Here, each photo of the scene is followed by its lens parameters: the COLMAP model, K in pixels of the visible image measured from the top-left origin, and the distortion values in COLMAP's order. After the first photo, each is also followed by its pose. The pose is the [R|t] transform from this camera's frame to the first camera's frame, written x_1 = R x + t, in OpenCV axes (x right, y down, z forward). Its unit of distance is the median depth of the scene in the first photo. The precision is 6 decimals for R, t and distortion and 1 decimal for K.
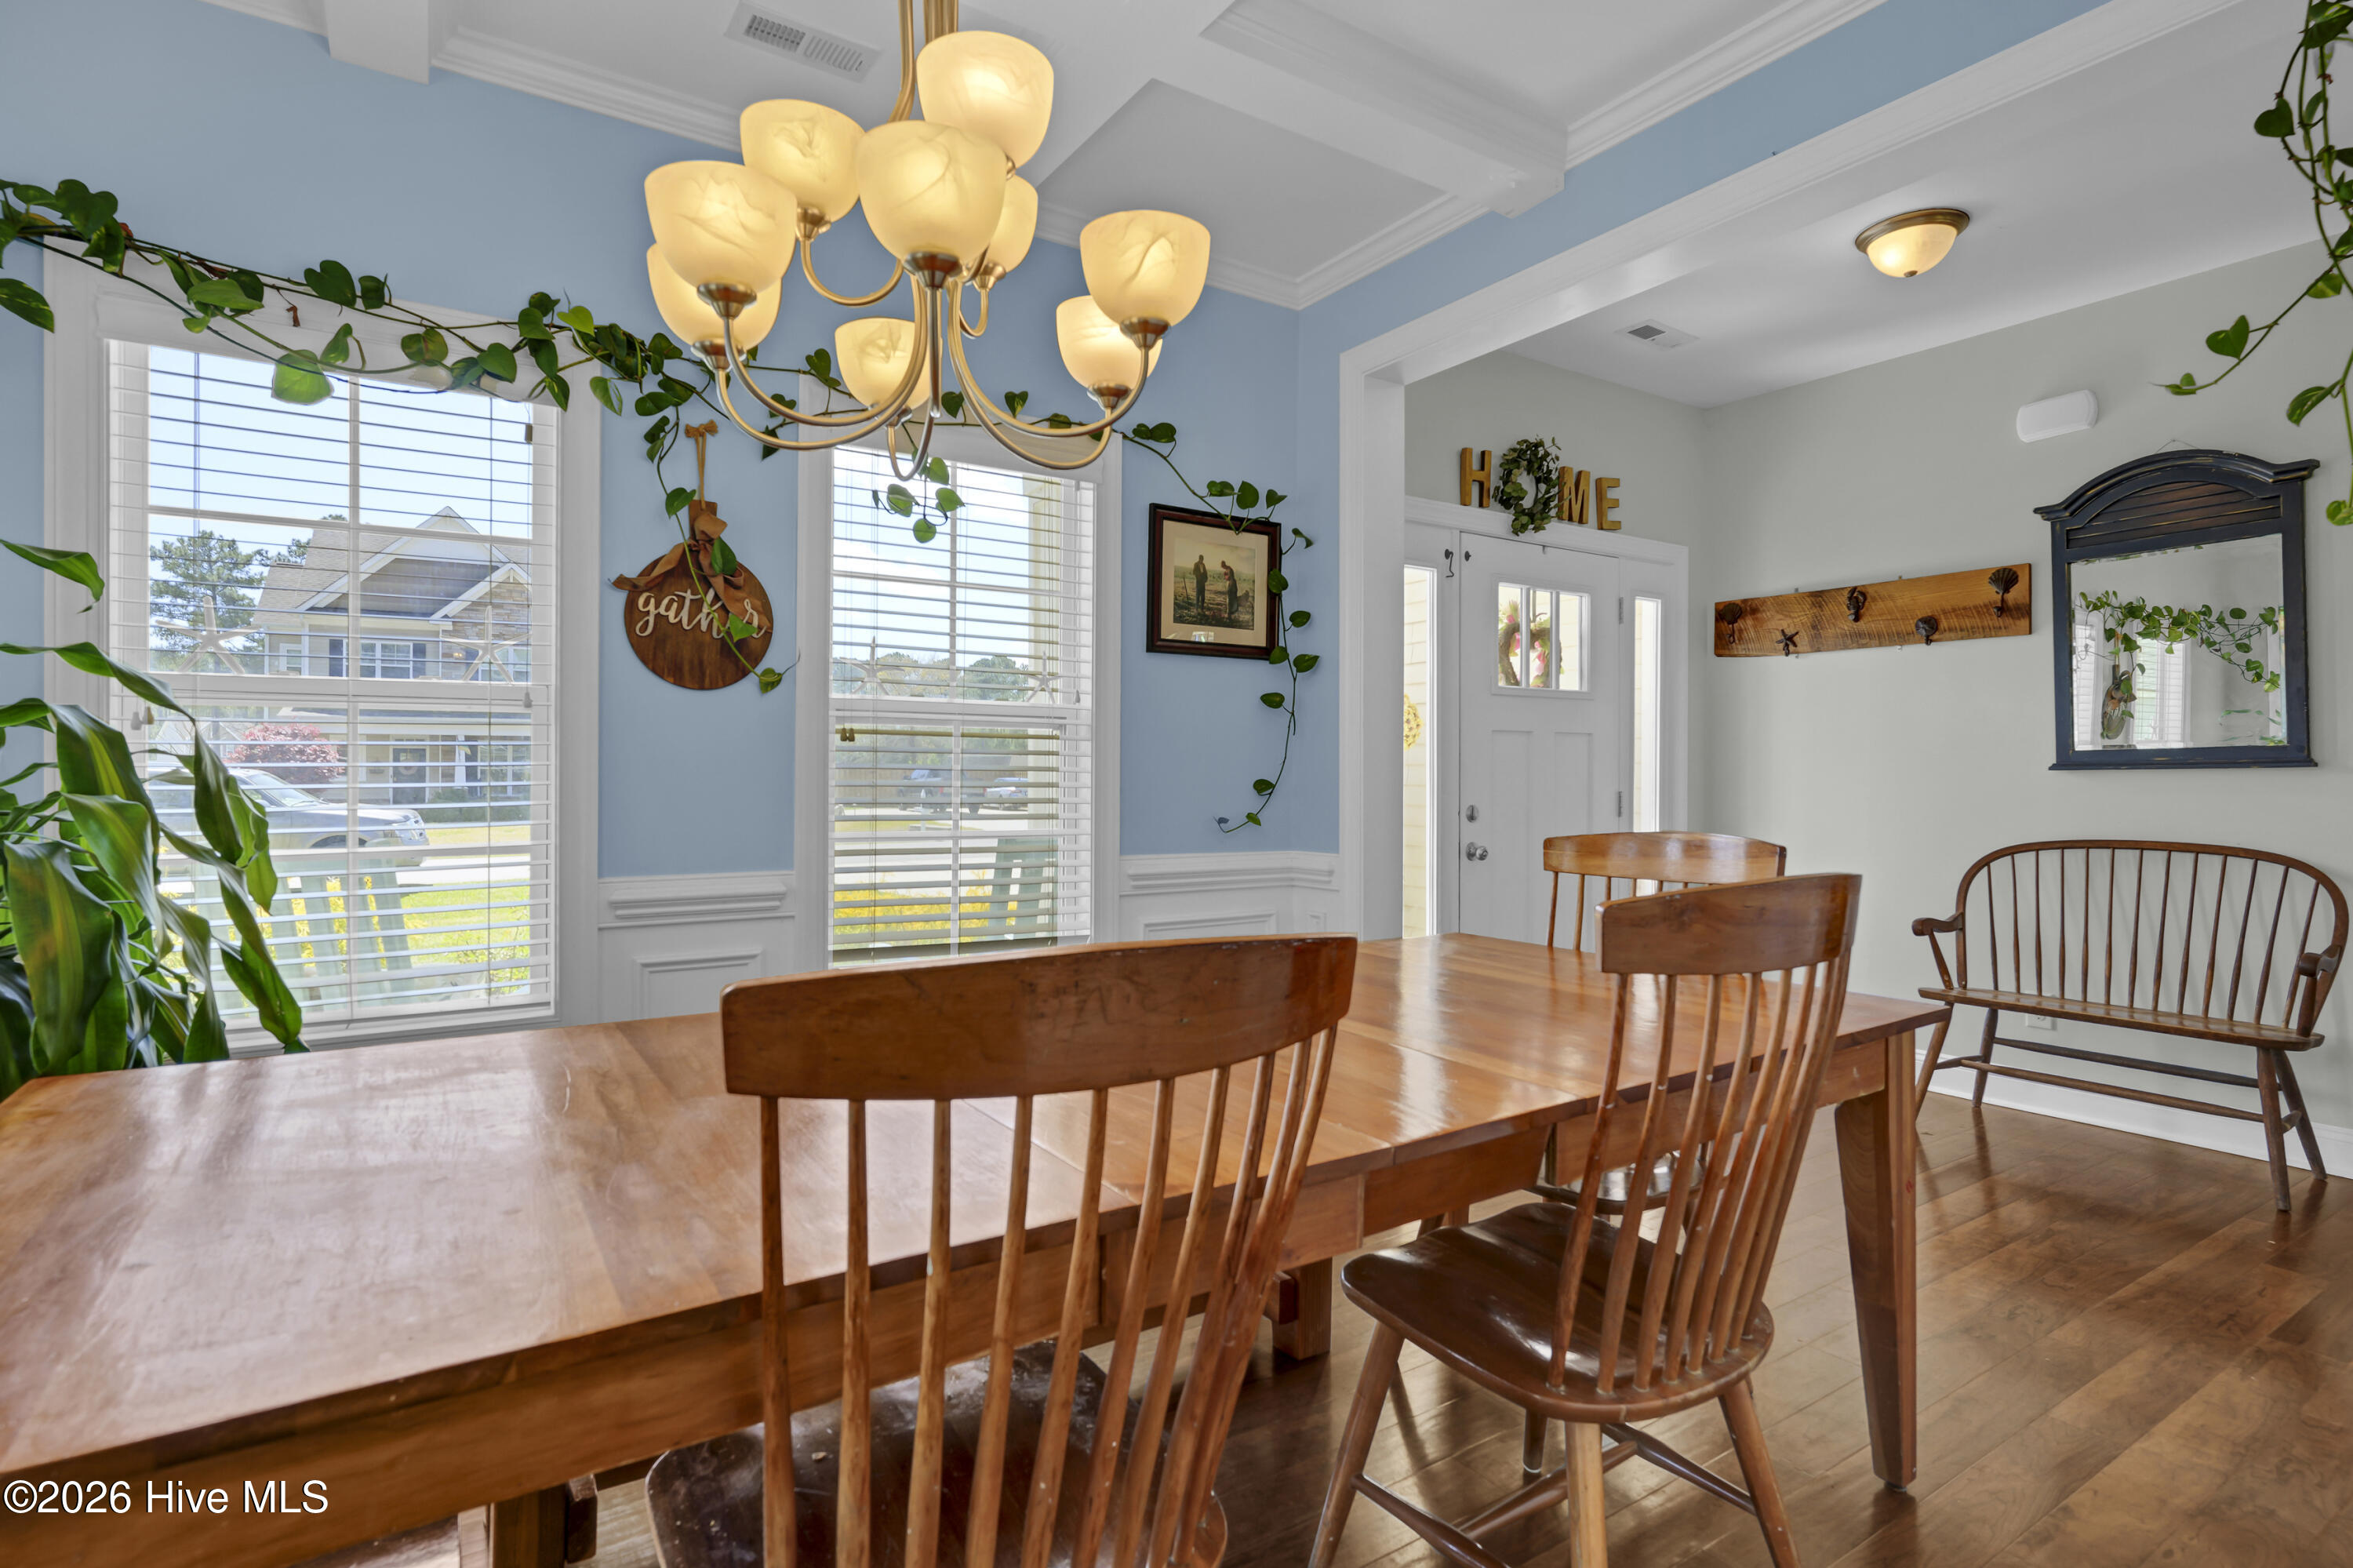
lens RADIAL K [[1142.6, 0, 1167.5], [0, 1142.6, 791.0], [0, 0, 1]] dist [-0.014363, 0.008097]
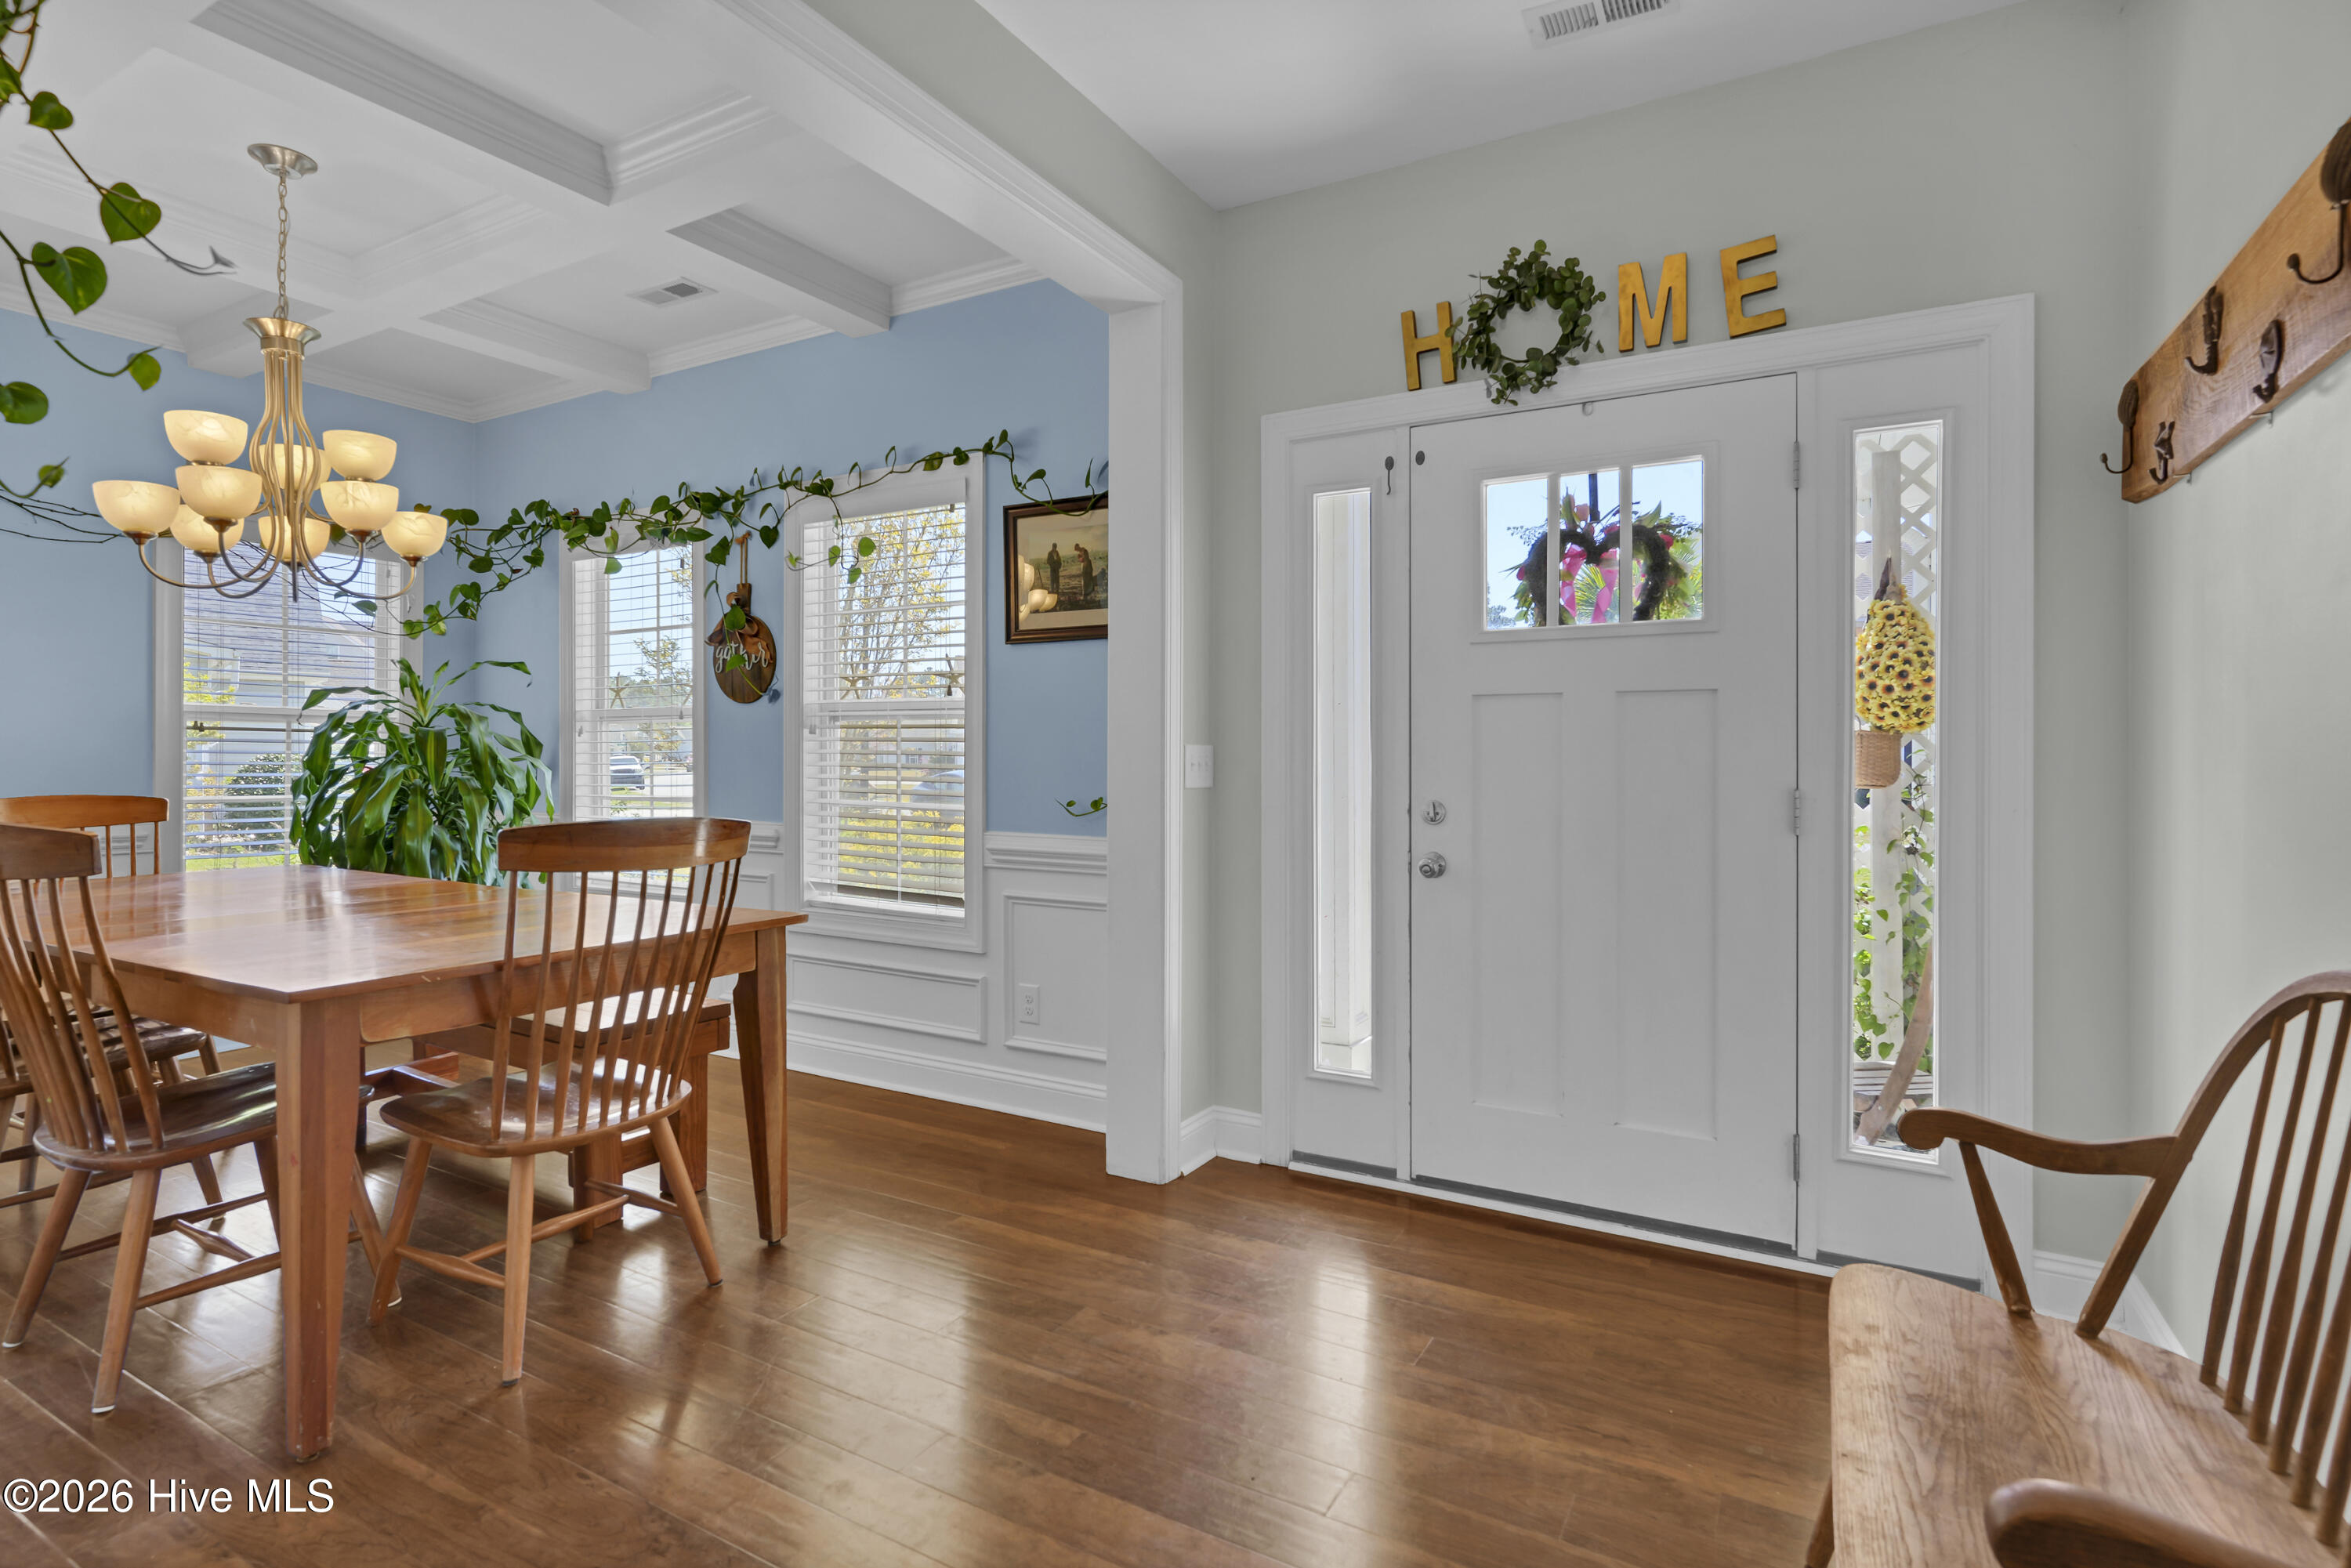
lens RADIAL K [[1141.5, 0, 1173.7], [0, 1141.5, 767.5], [0, 0, 1]] dist [-0.014363, 0.008097]
pose [[0.467703, 0.009278, -0.883837, 0.981782], [-0.014039, 0.999897, 0.003067, -0.010788], [0.883774, 0.010974, 0.467785, 0.619474]]
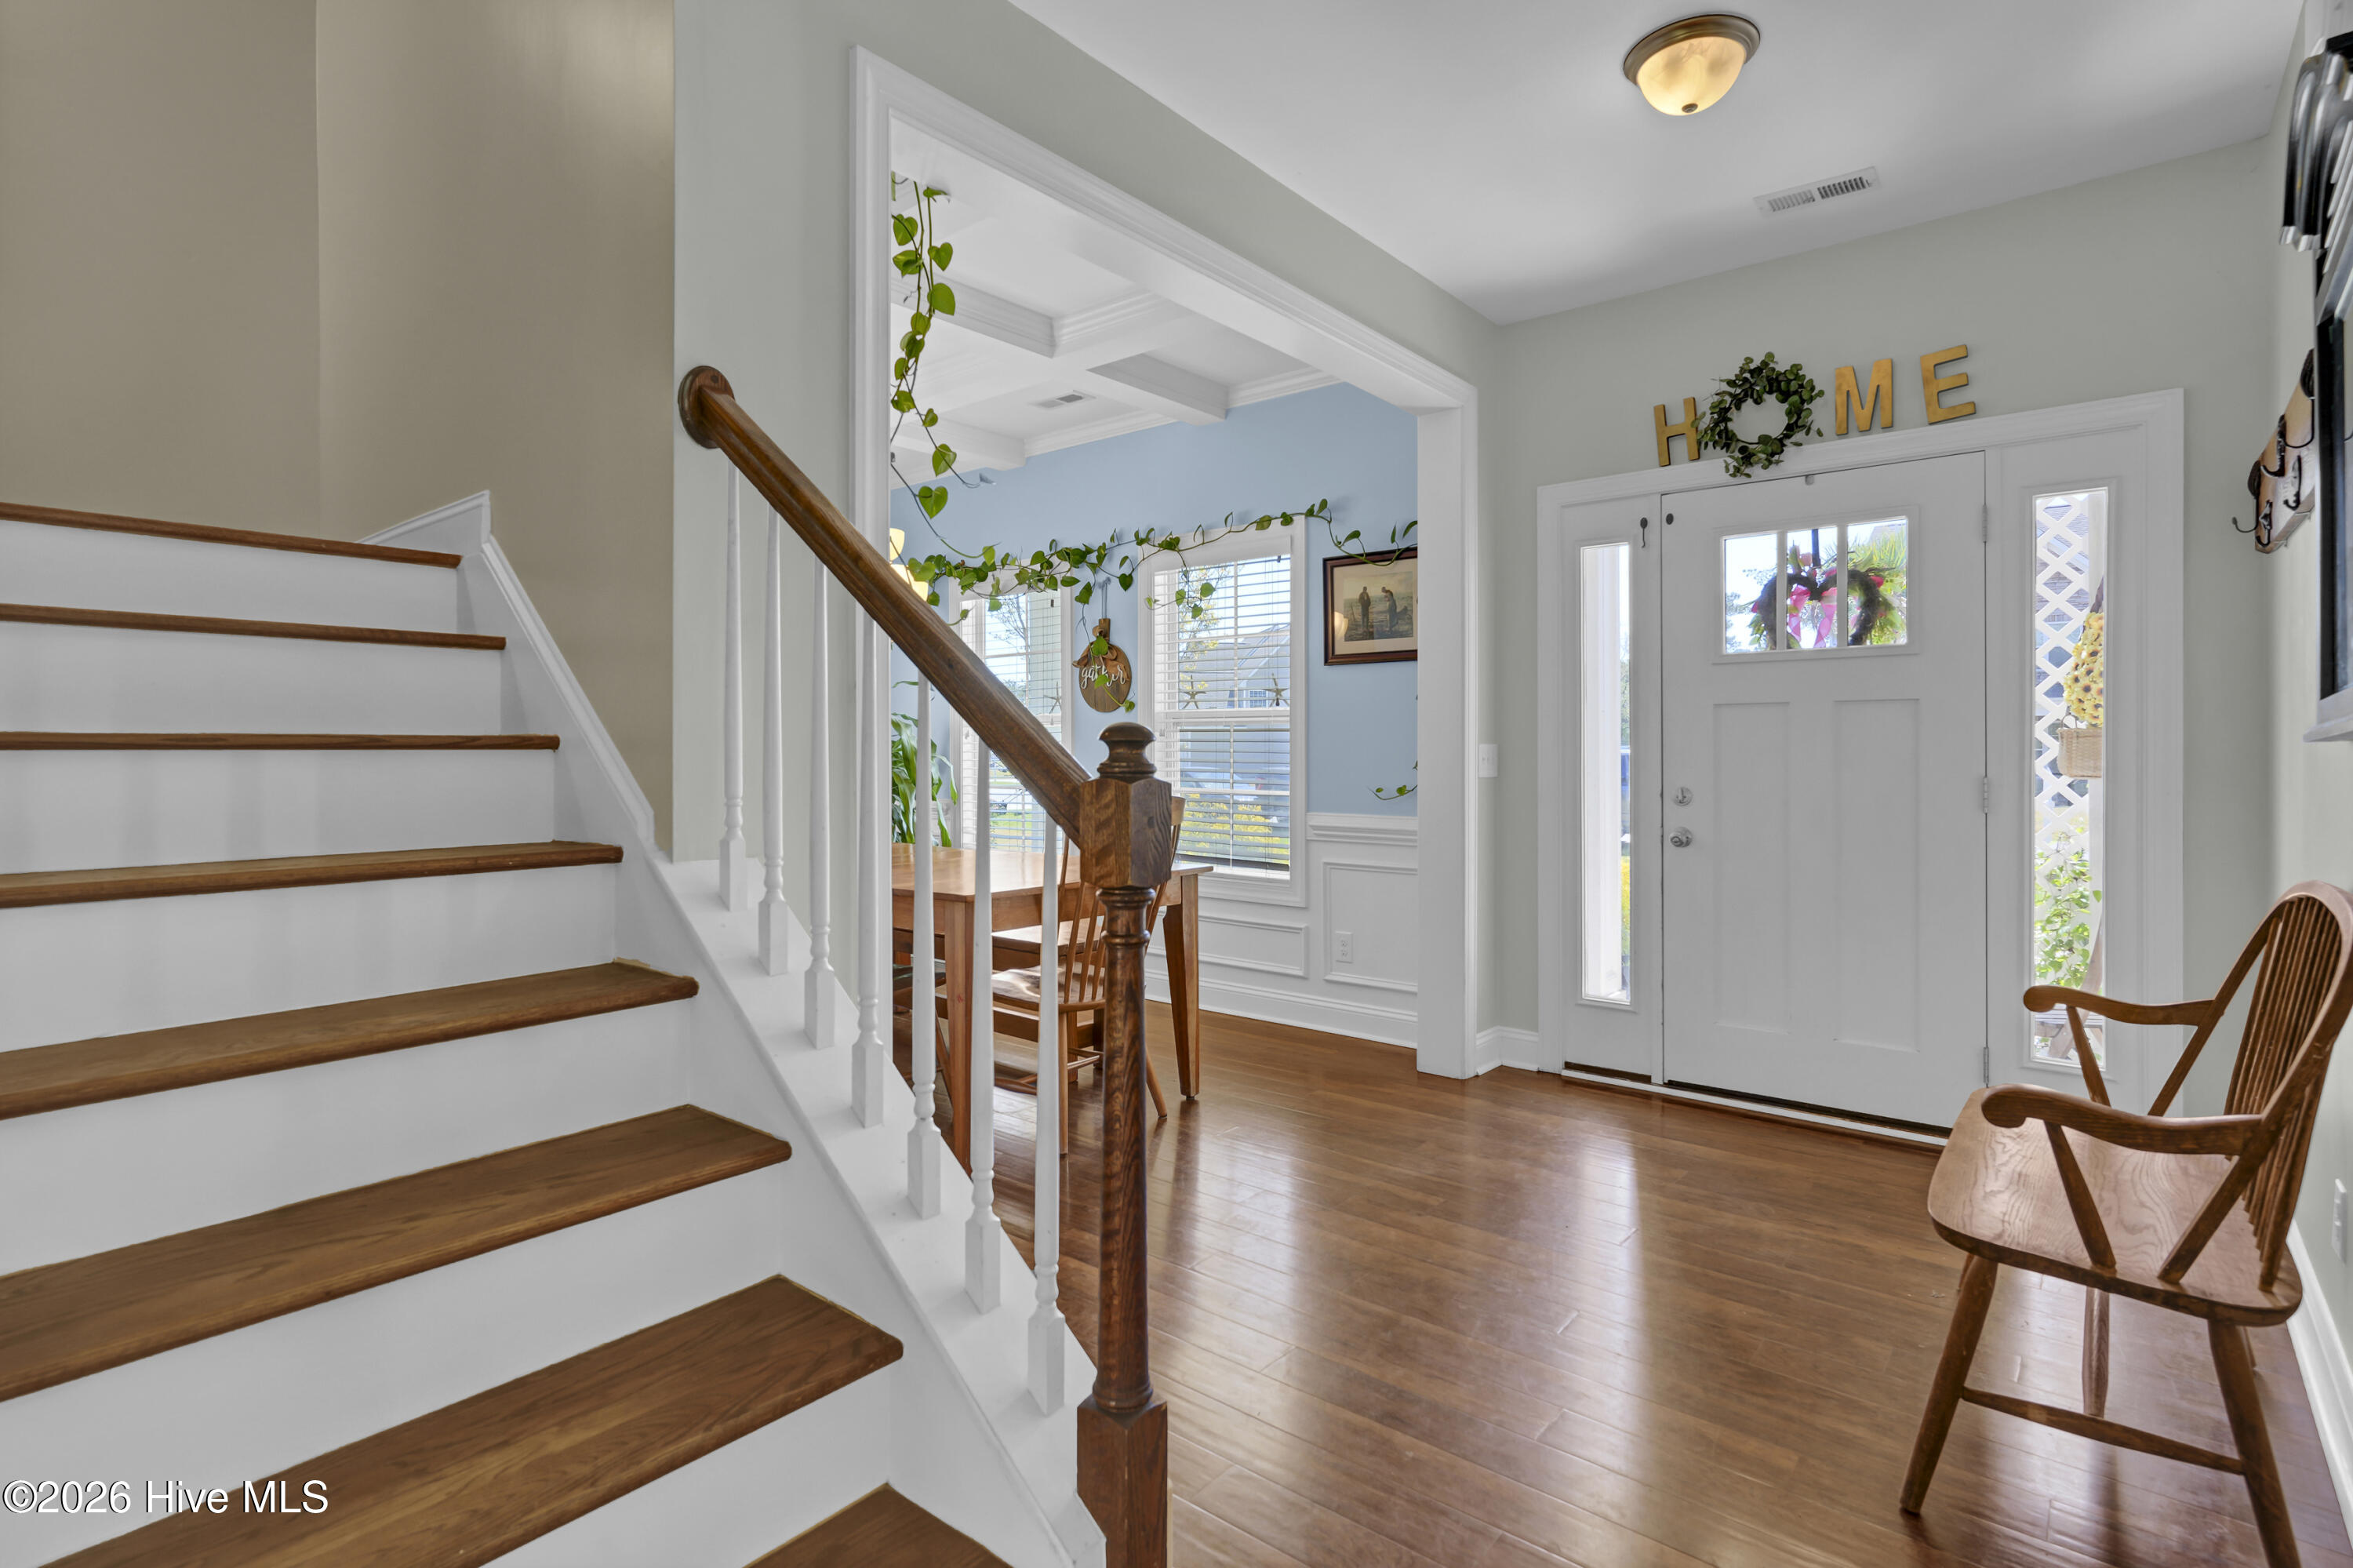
lens RADIAL K [[1142.6, 0, 1177.3], [0, 1142.6, 761.0], [0, 0, 1]] dist [-0.014363, 0.008097]
pose [[0.305691, 0.005192, -0.952117, 1.208037], [-0.012451, 0.999921, 0.001455, -0.006431], [0.952050, 0.011410, 0.305731, 0.398599]]
